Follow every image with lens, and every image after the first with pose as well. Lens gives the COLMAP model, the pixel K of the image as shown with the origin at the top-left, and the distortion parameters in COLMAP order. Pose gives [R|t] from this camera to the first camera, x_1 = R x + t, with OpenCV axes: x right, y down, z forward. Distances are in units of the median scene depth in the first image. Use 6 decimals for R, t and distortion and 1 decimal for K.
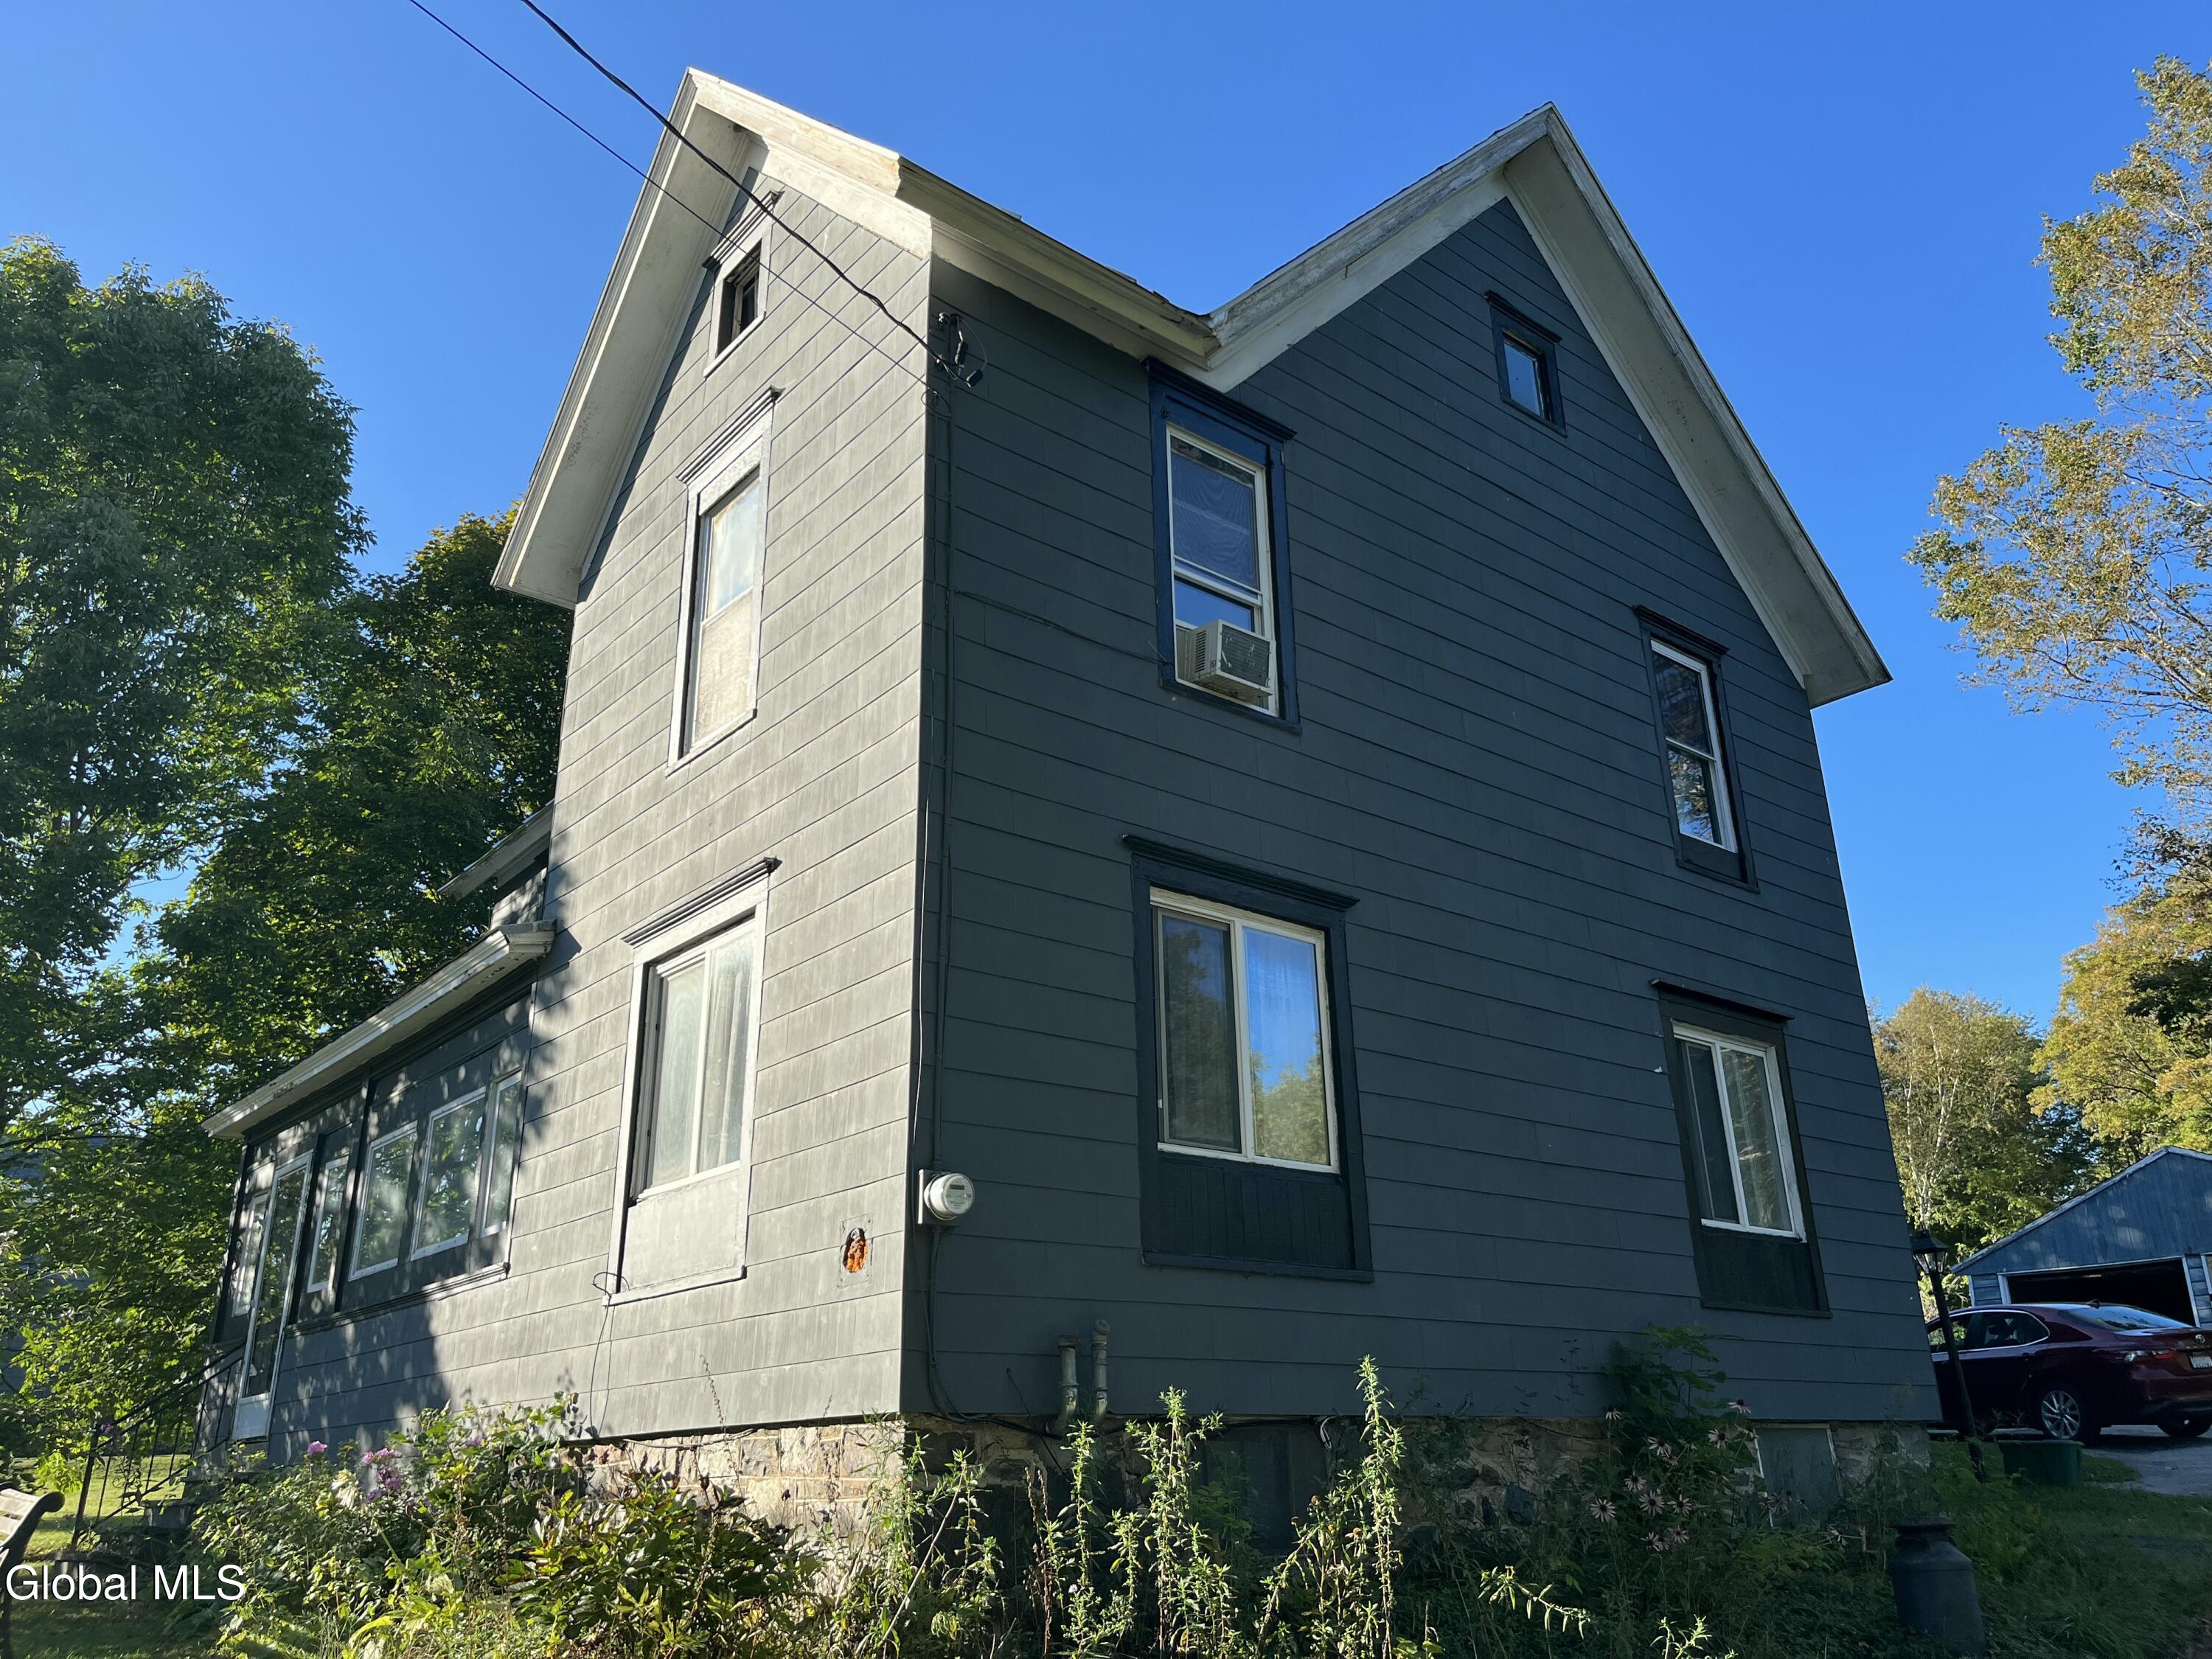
lens RADIAL K [[1690.4, 0, 1105.8], [0, 1690.4, 824.1], [0, 0, 1]] dist [0.053035, -0.077991]
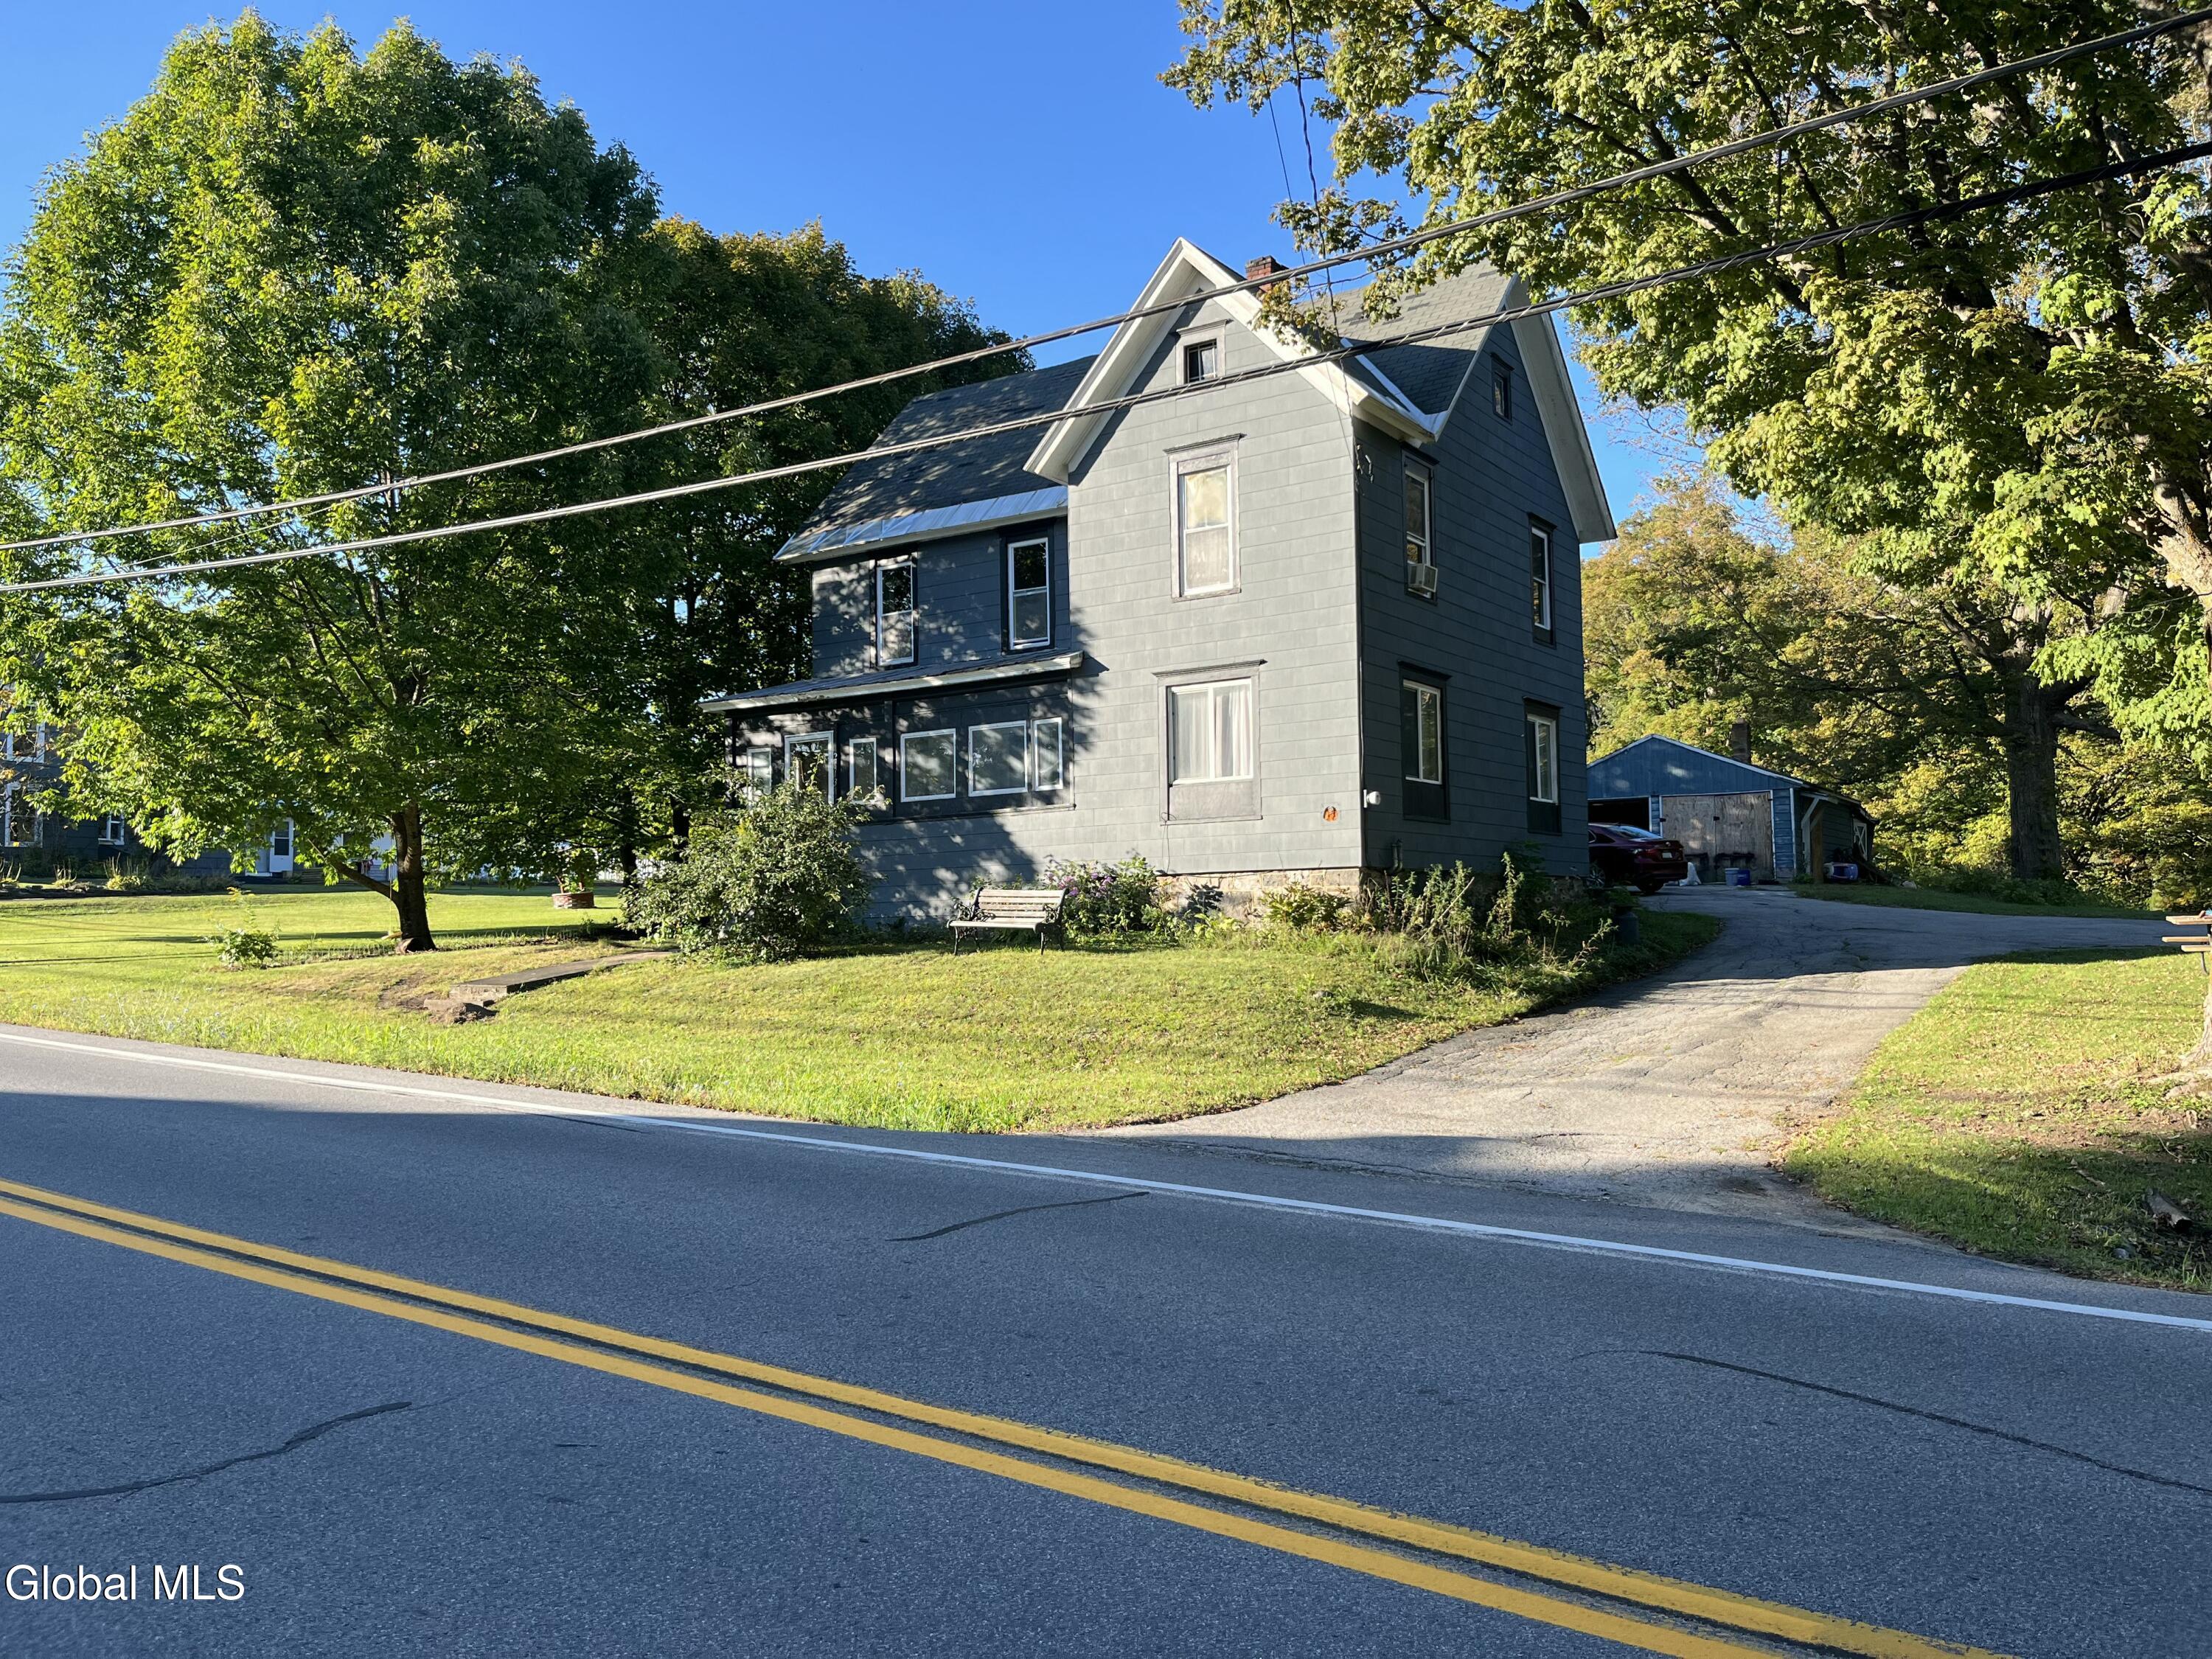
lens RADIAL K [[1690.4, 0, 1105.2], [0, 1690.4, 831.5], [0, 0, 1]] dist [0.053035, -0.077991]
pose [[0.959724, 0.019281, 0.280284, -0.912589], [-0.101814, 0.953695, 0.283019, -0.344386], [-0.261848, -0.300157, 0.917247, -1.074538]]
